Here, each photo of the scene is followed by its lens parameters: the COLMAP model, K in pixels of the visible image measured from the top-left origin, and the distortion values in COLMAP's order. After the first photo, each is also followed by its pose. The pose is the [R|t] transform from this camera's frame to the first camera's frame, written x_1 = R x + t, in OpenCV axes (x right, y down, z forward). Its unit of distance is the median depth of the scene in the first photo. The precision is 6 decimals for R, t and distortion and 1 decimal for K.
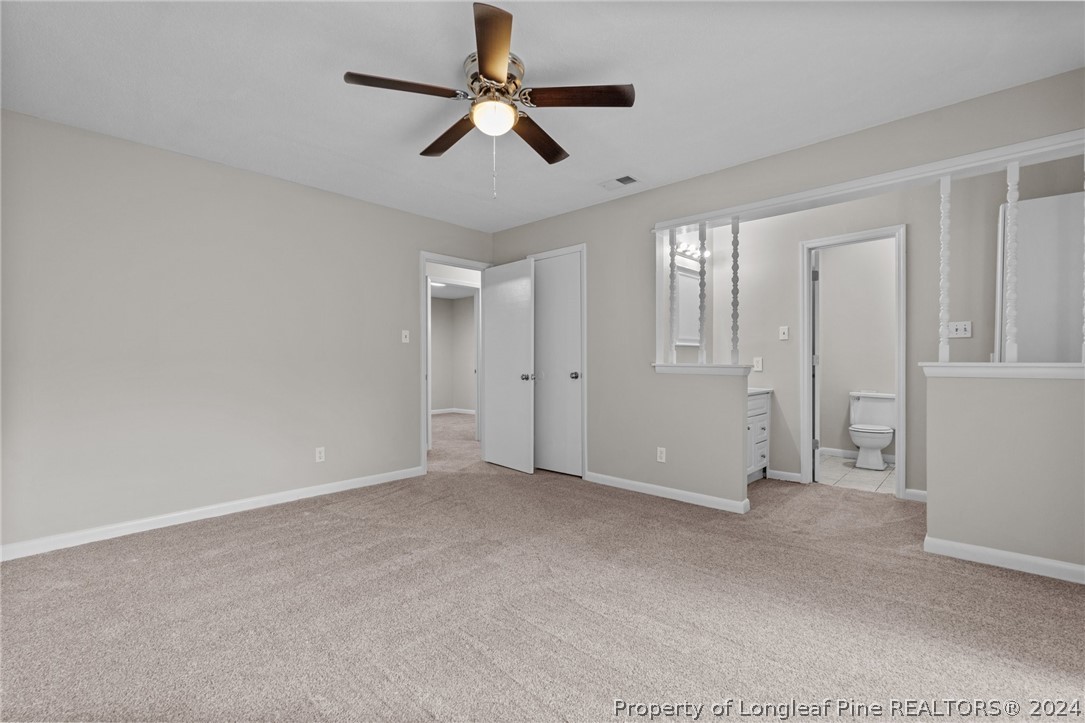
lens RADIAL K [[476.8, 0, 550.8], [0, 476.8, 363.6], [0, 0, 1]] dist [-0.010441, 0.002114]
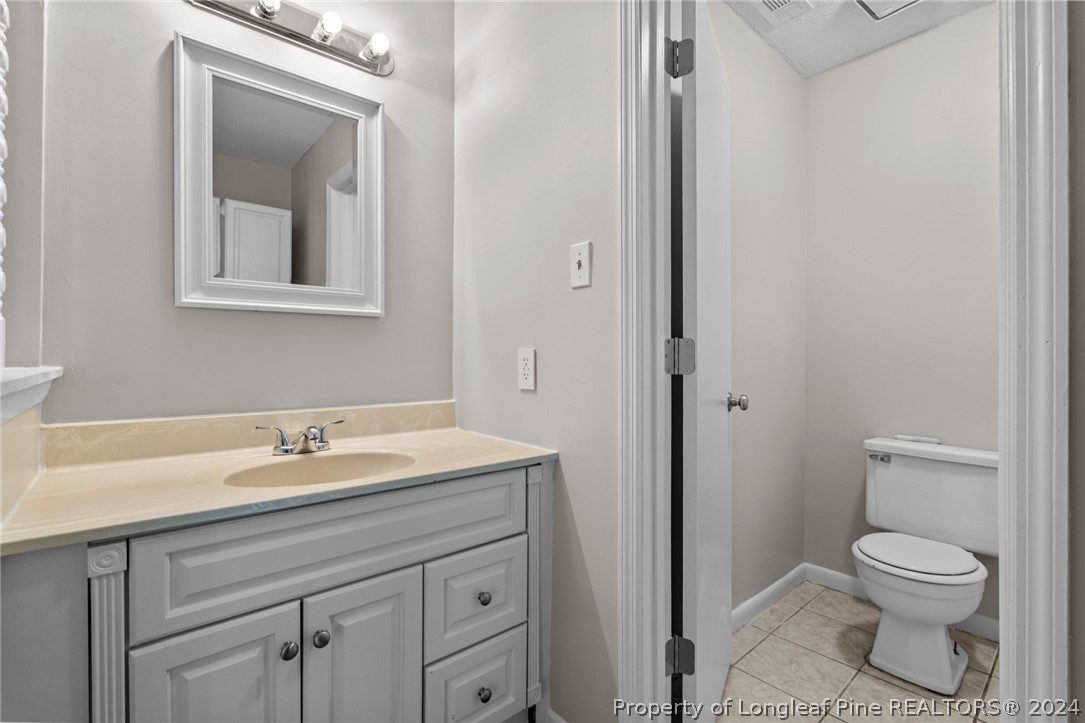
lens RADIAL K [[476.8, 0, 544.3], [0, 476.8, 362.2], [0, 0, 1]] dist [-0.010441, 0.002114]
pose [[0.992917, 0.002647, -0.118782, 0.459002], [-0.003541, 0.999967, -0.007317, -0.001218], [0.118759, 0.007686, 0.992893, 0.643596]]
